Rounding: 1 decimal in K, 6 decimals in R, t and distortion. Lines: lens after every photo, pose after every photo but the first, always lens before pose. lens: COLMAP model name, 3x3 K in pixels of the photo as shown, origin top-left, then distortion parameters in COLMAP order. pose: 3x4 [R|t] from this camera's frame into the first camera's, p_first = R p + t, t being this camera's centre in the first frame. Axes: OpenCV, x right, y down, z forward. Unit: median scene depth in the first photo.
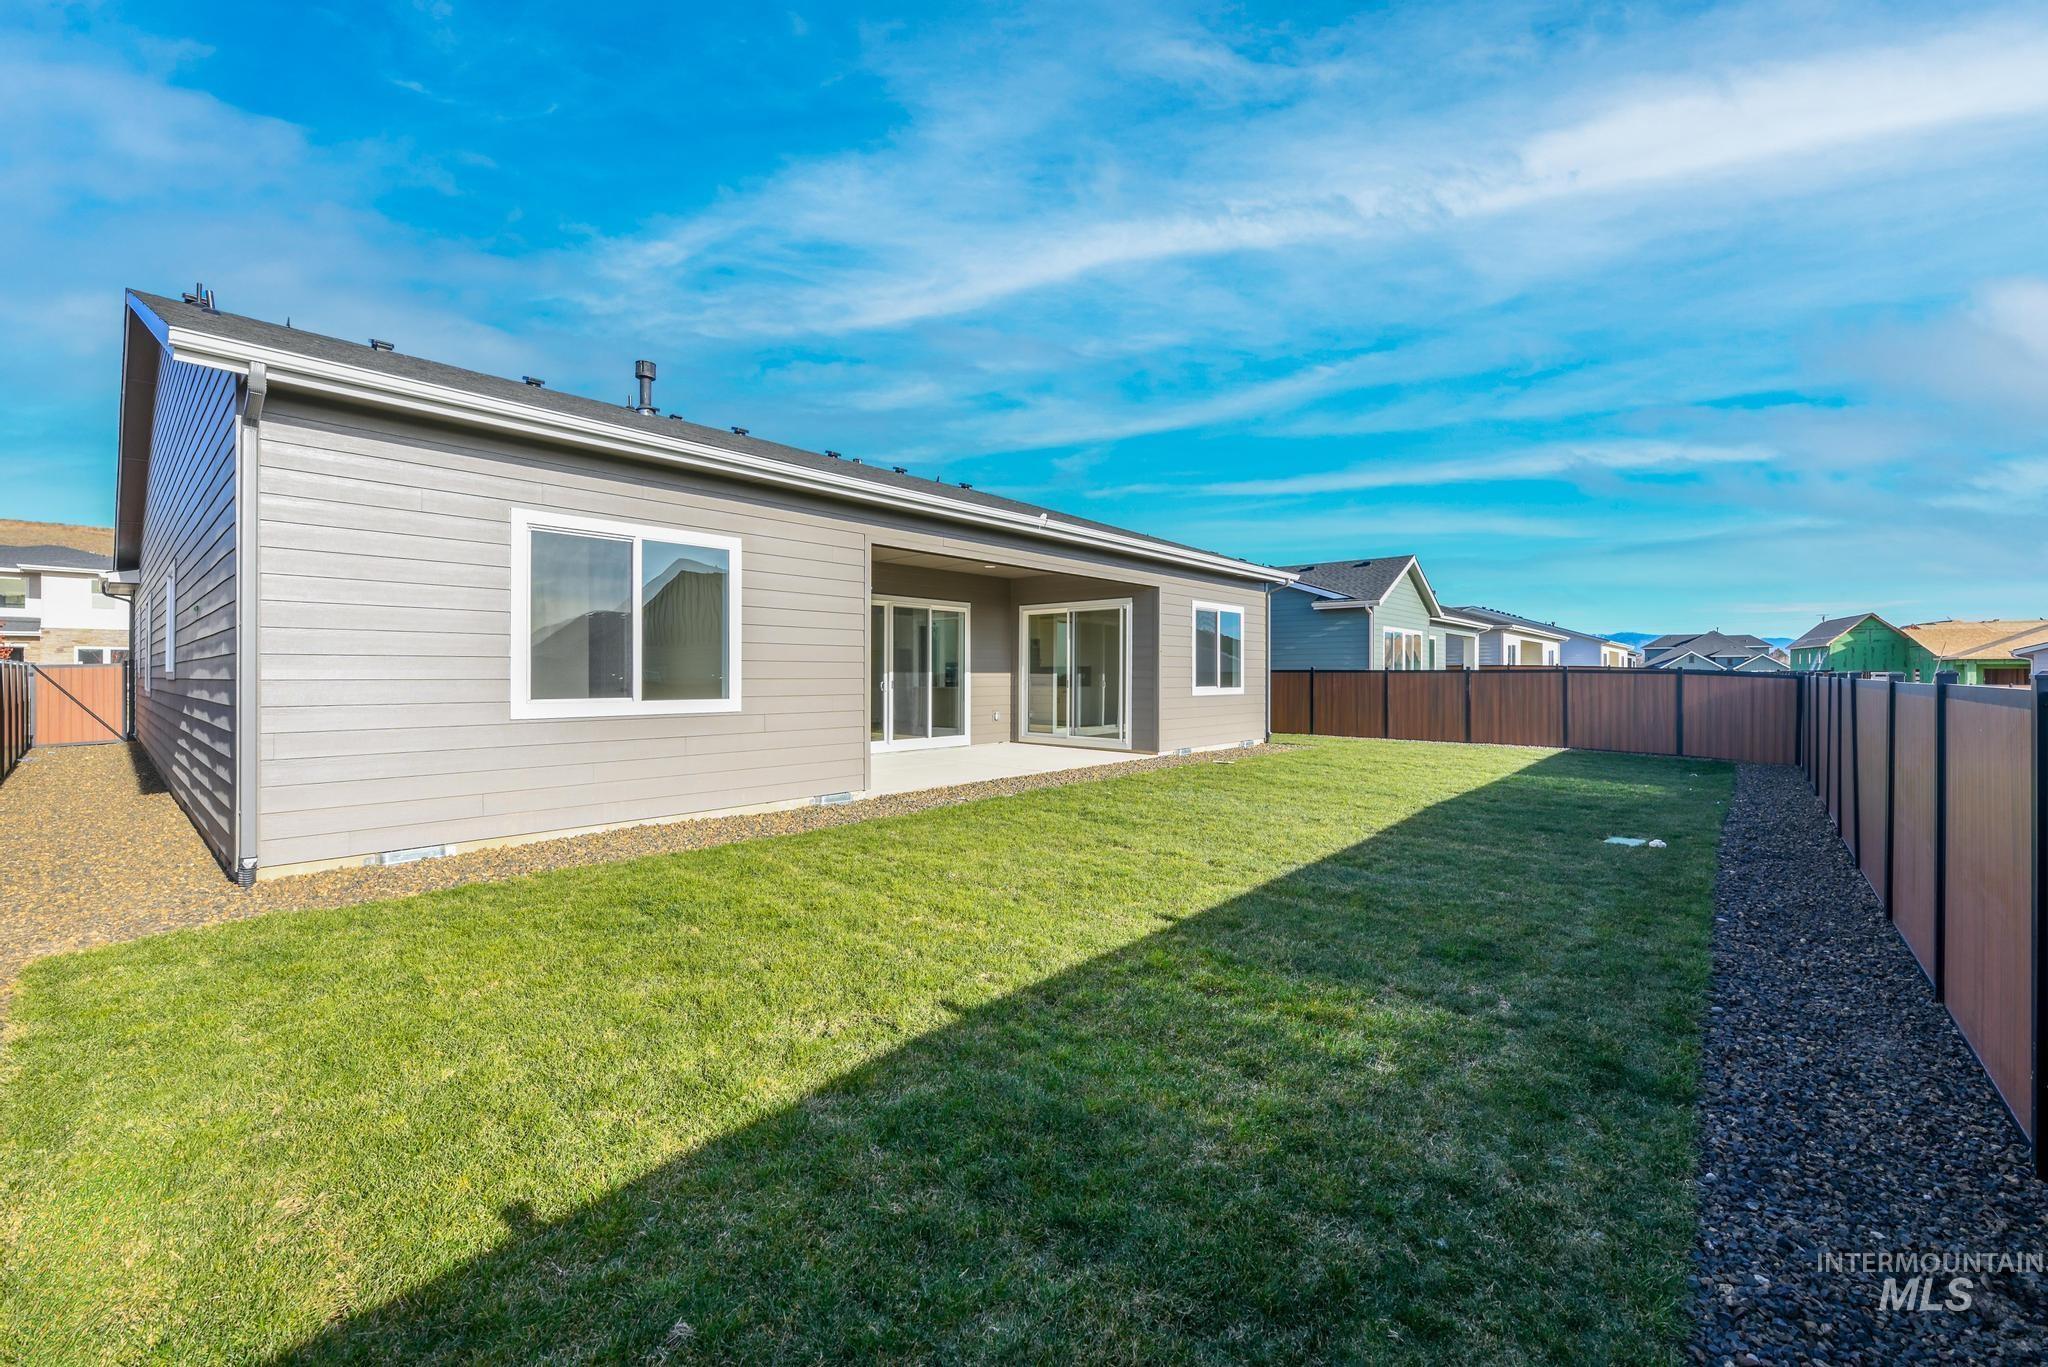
lens RADIAL K [[822.1, 0, 1024.0], [0, 822.1, 683.5], [0, 0, 1]] dist [-0.011521, -0.000083]
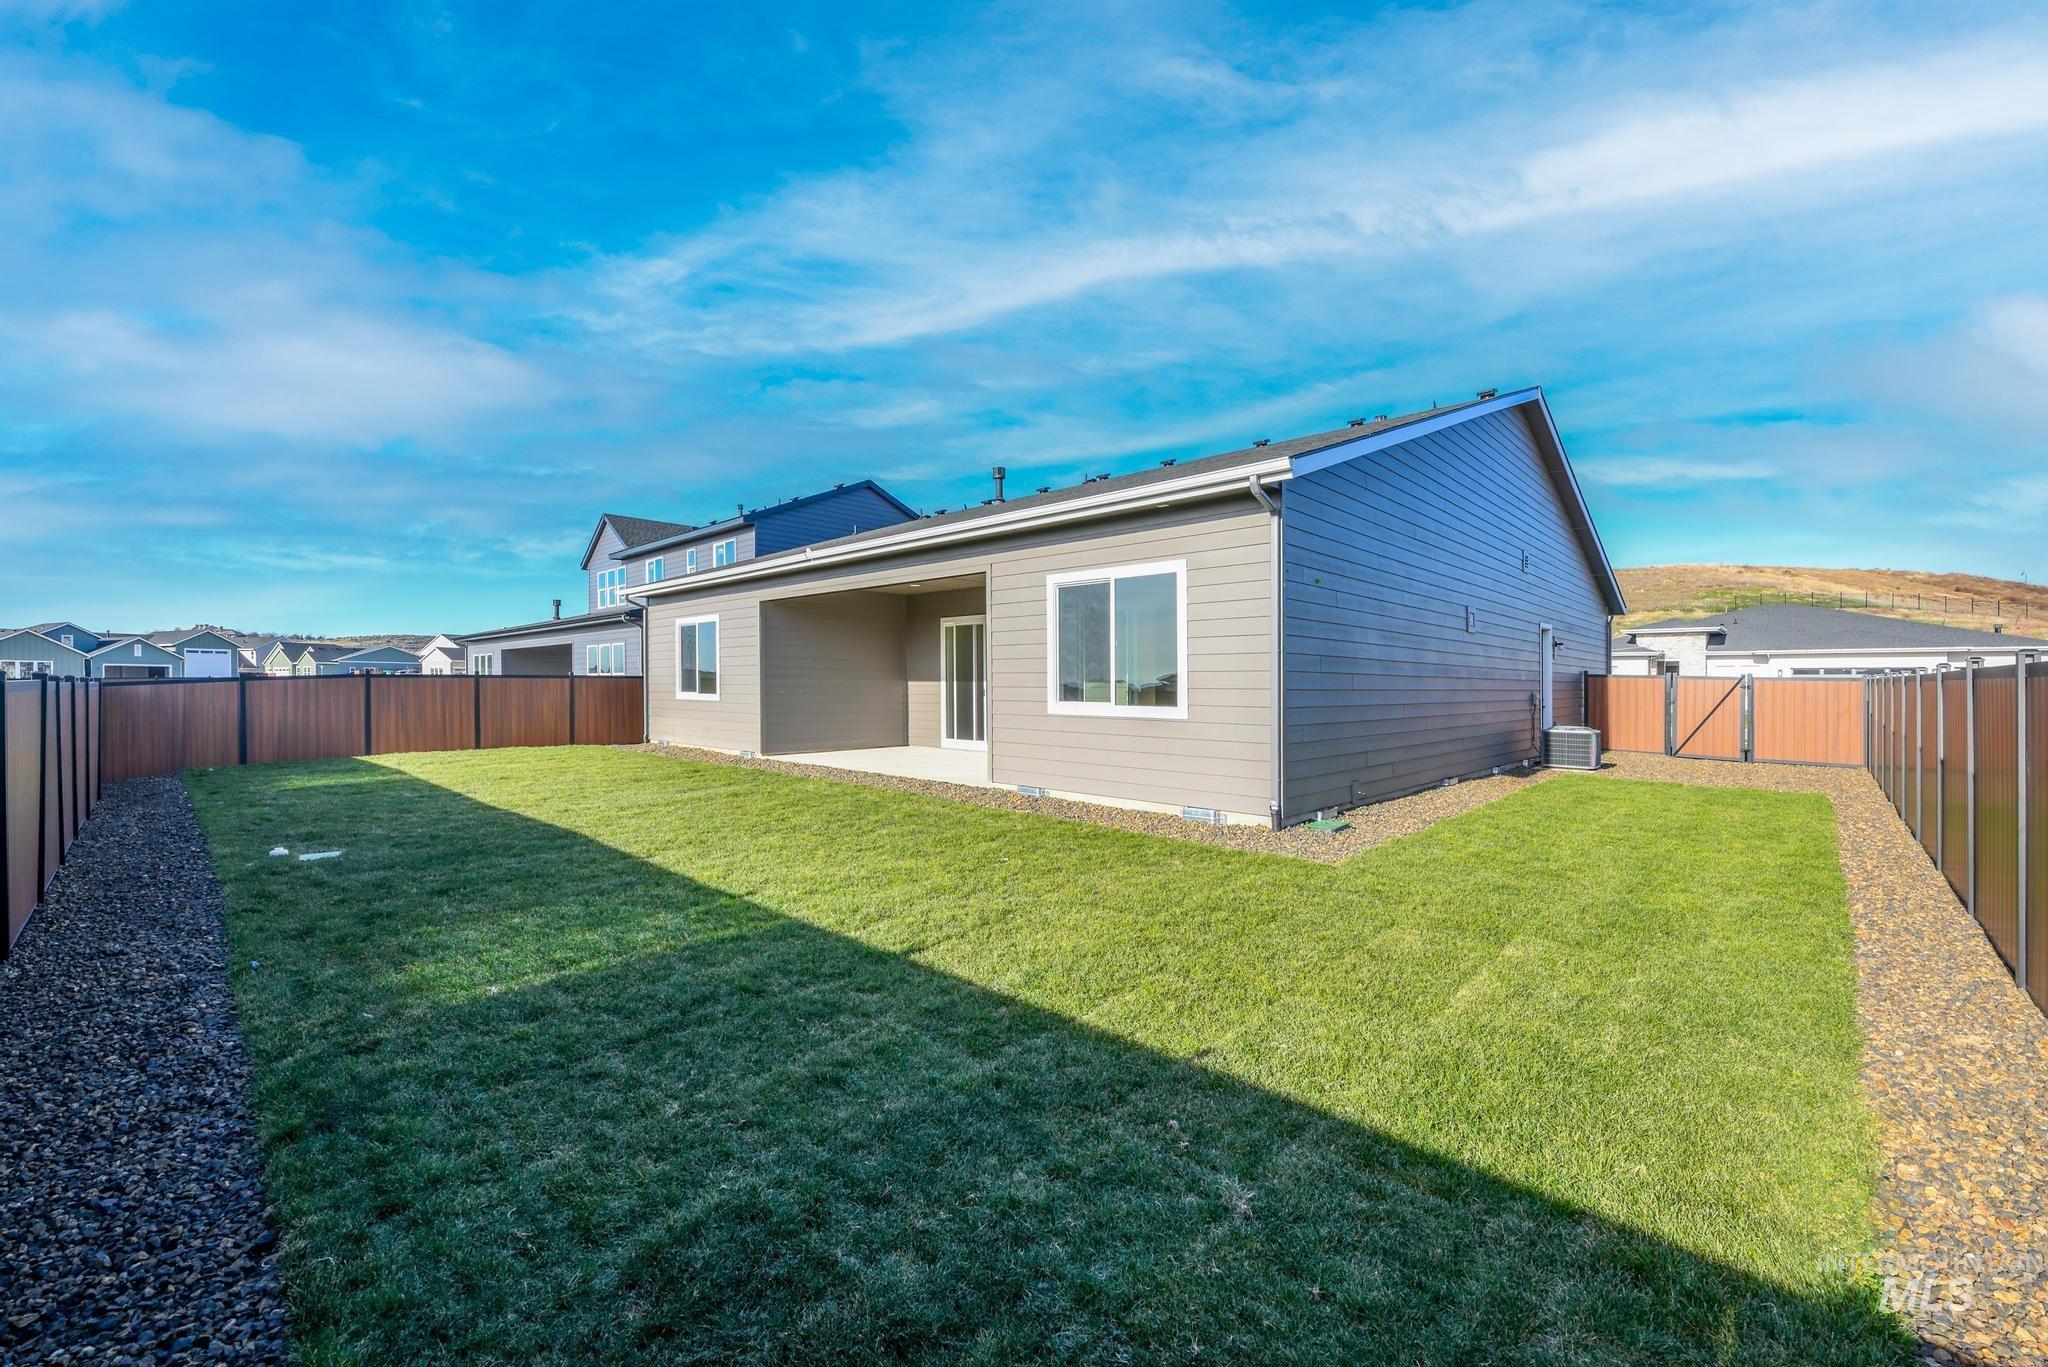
lens RADIAL K [[822.1, 0, 1024.0], [0, 822.1, 683.5], [0, 0, 1]] dist [-0.011521, -0.000083]
pose [[-0.037232, -0.002460, -0.999304, 0.797372], [-0.016338, 0.999865, -0.001852, -0.007958], [0.999173, 0.016258, -0.037268, 0.896128]]
